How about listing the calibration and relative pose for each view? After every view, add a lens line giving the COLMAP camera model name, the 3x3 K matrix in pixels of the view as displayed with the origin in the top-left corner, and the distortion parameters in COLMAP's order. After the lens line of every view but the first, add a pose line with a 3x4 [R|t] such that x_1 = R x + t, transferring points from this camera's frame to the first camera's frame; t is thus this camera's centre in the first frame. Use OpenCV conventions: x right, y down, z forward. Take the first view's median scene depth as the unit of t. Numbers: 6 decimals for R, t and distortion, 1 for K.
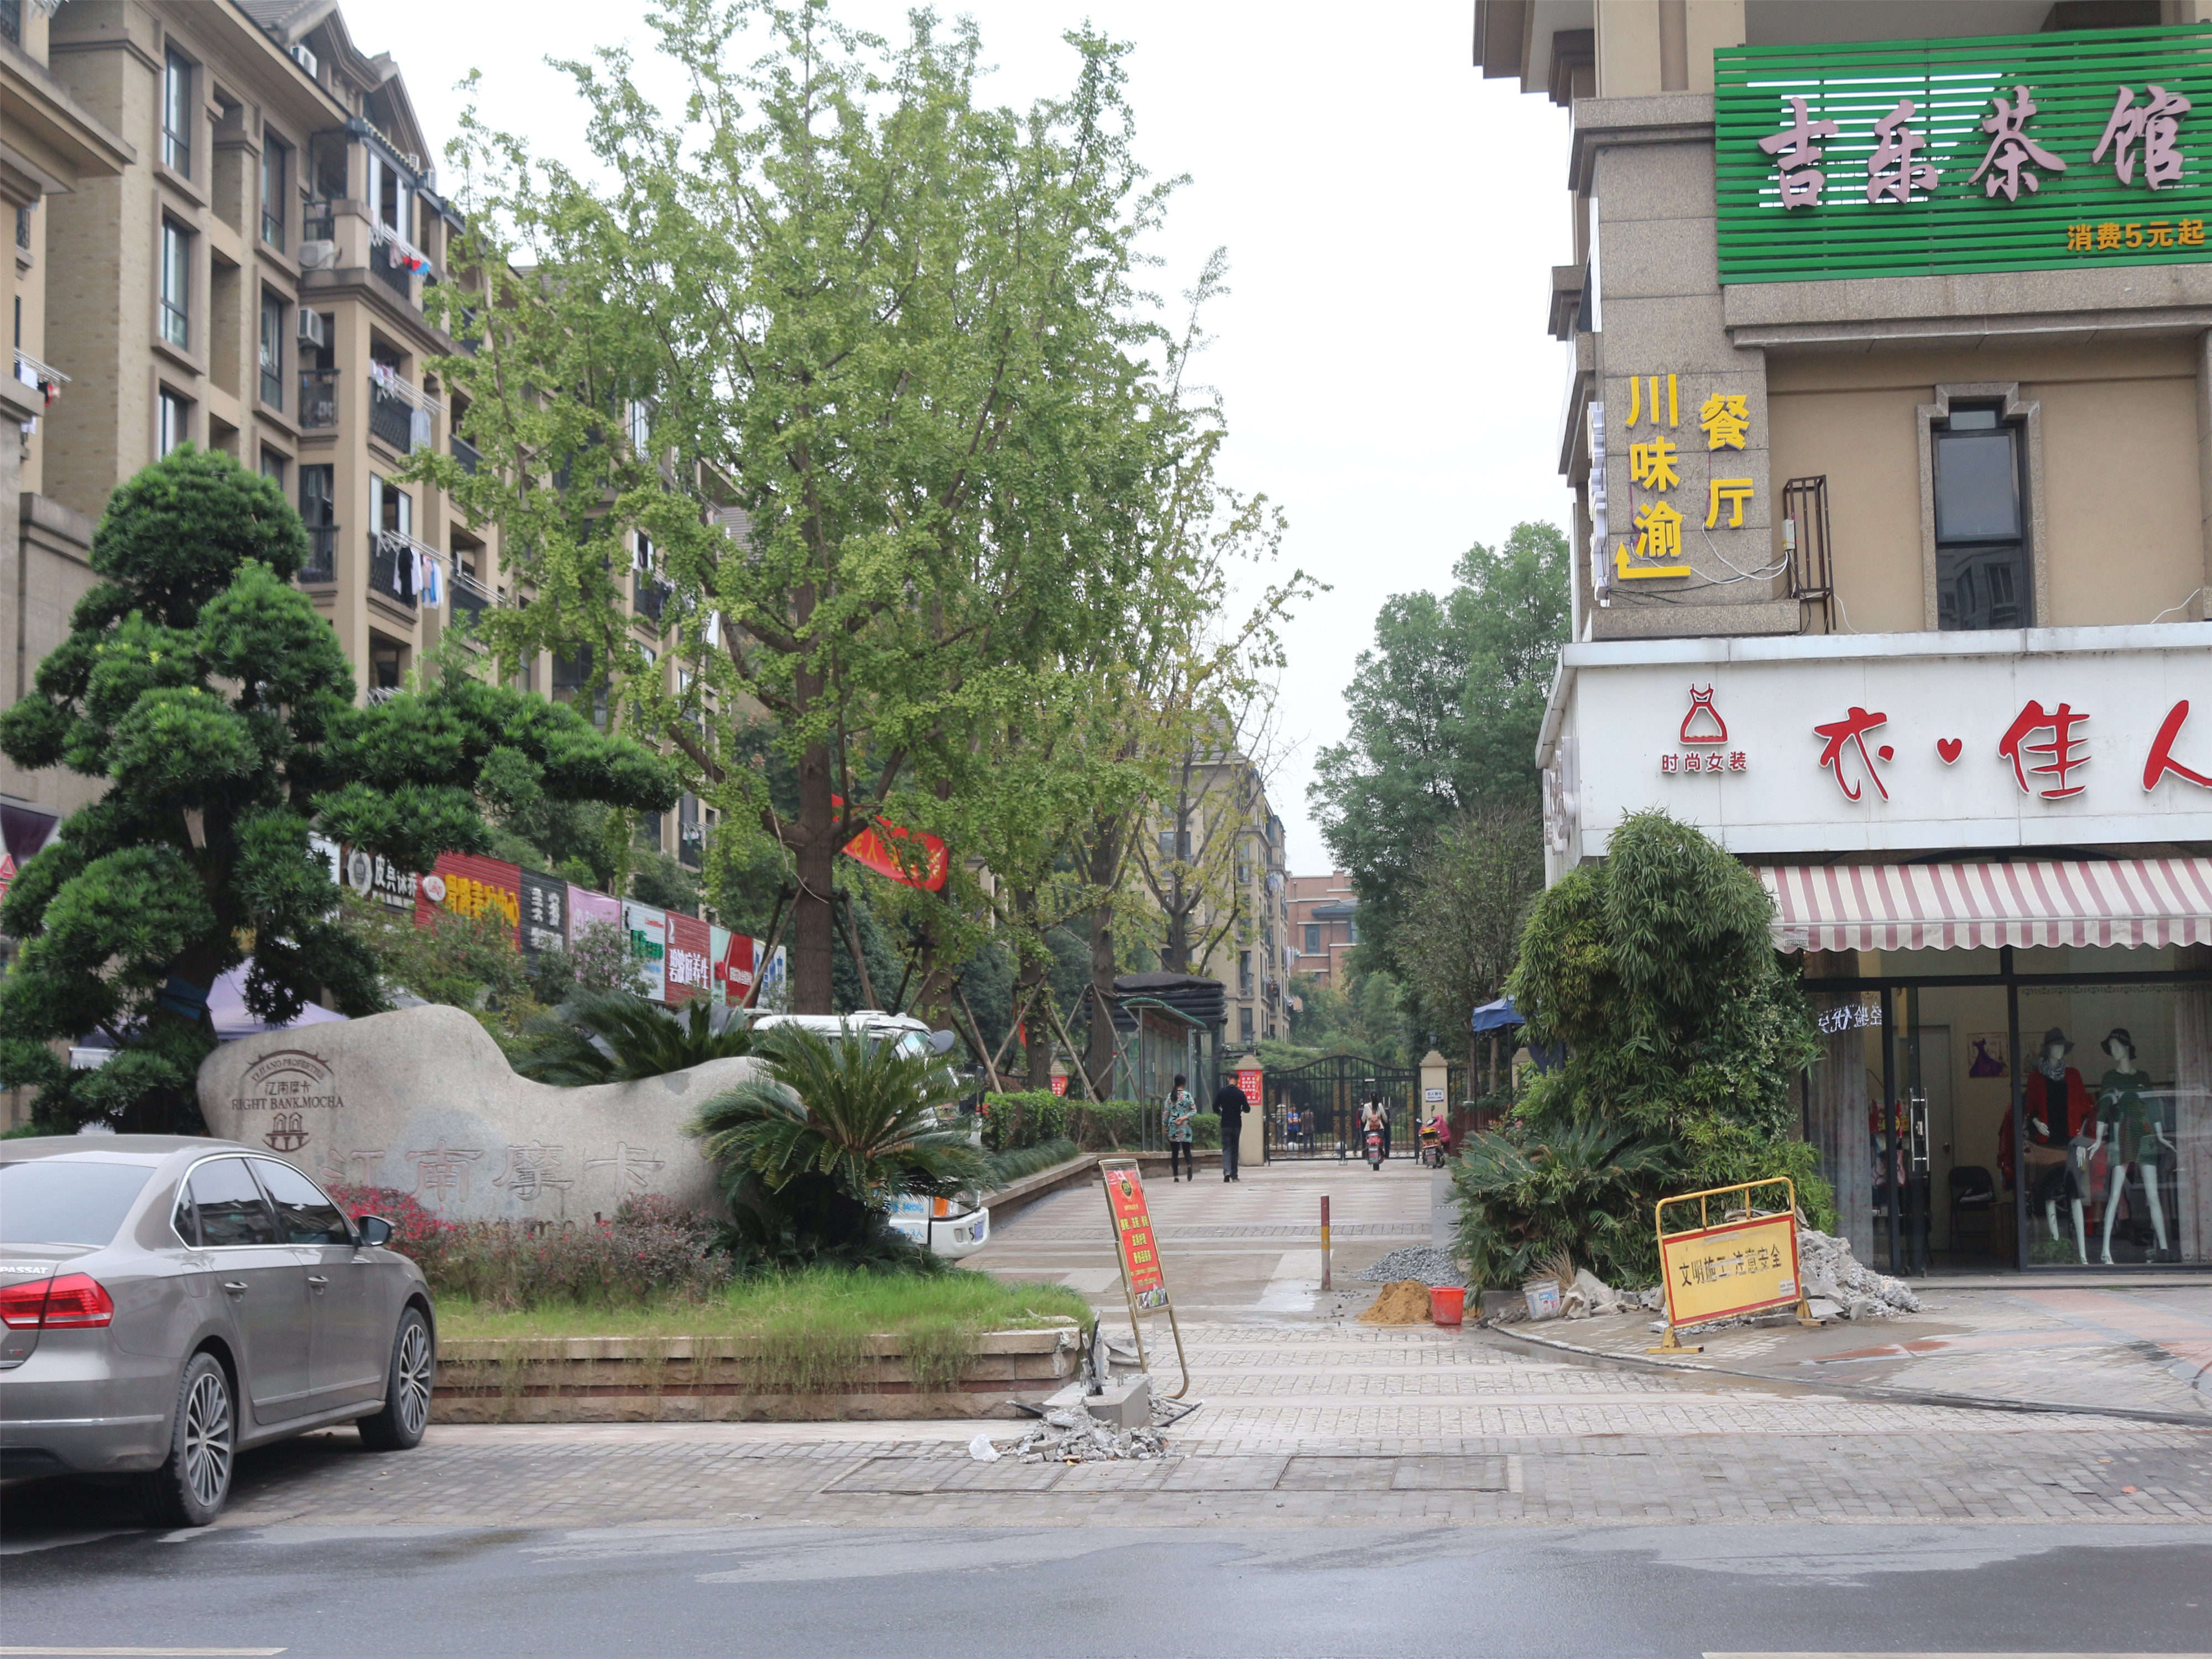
lens RADIAL K [[1856.0, 0, 1106.0], [0, 1856.0, 829.5], [0, 0, 1]] dist [-0.002938, 0.005354]
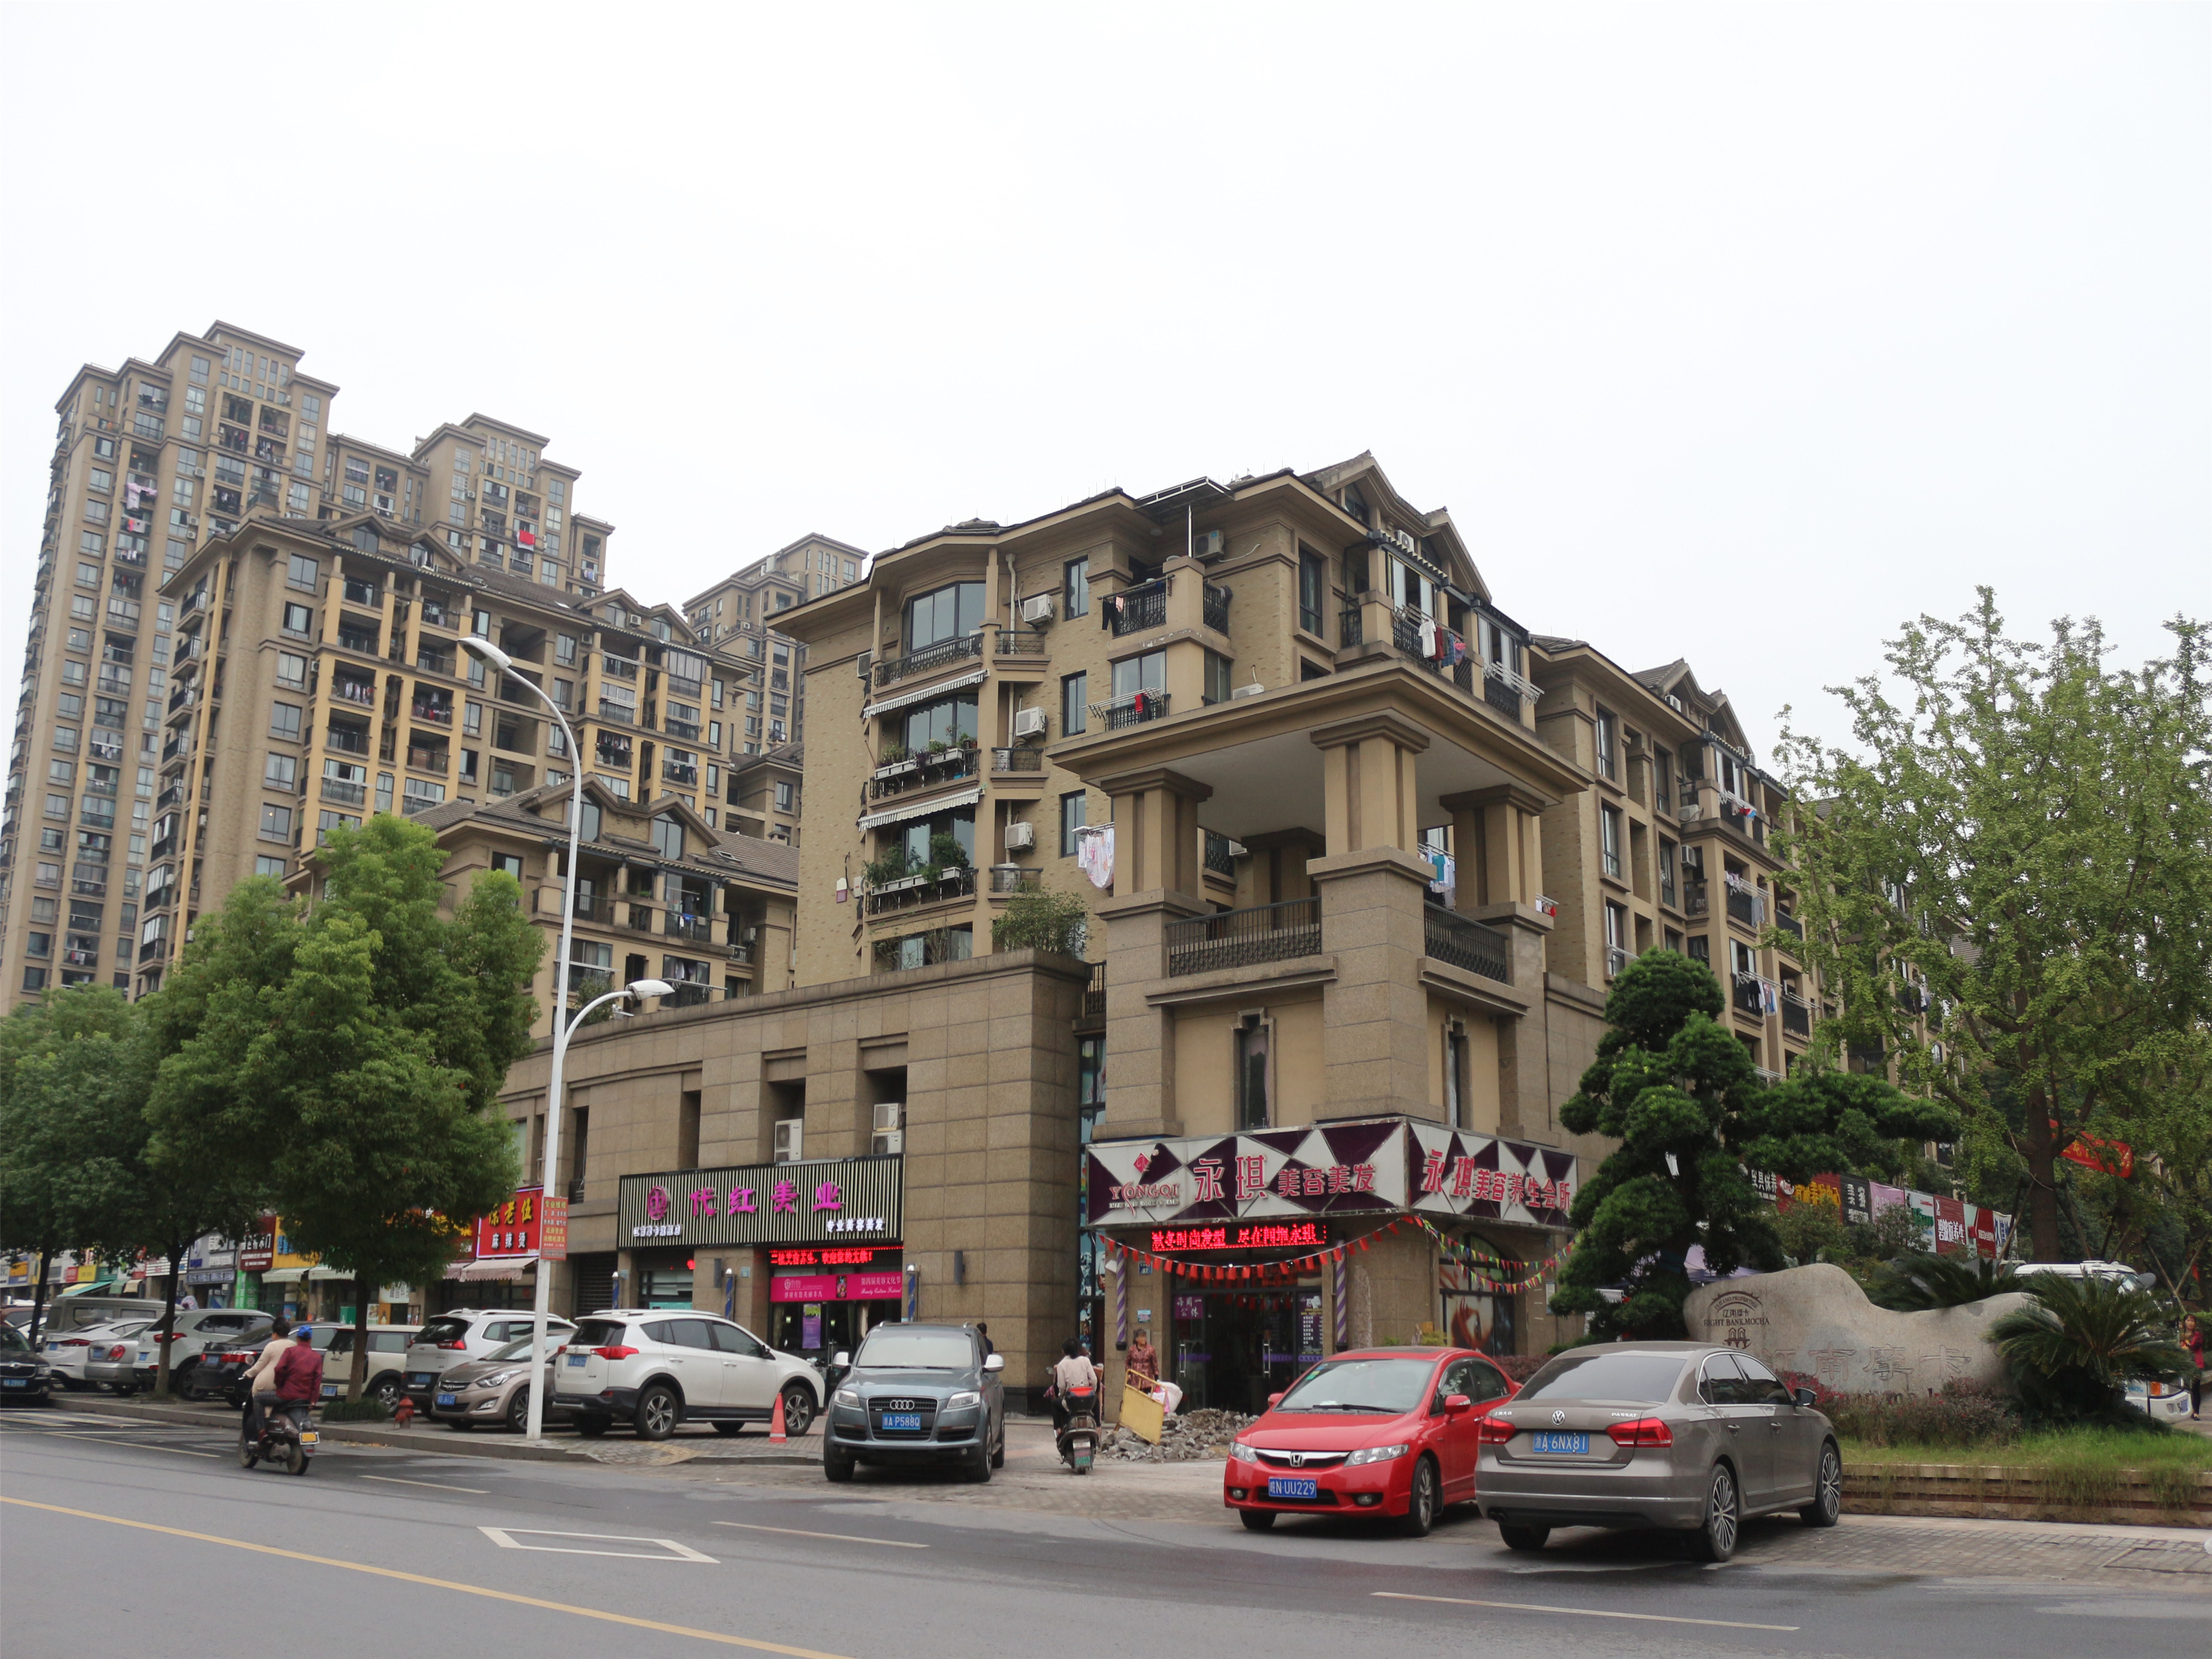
lens RADIAL K [[1882.2, 0, 1107.8], [0, 1882.2, 877.4], [0, 0, 1]] dist [-0.137022, 0.136094]
pose [[0.884047, -0.095902, -0.457453, -0.127654], [0.063958, 0.994339, -0.084855, -0.145970], [0.463001, 0.045758, 0.885176, -0.757937]]
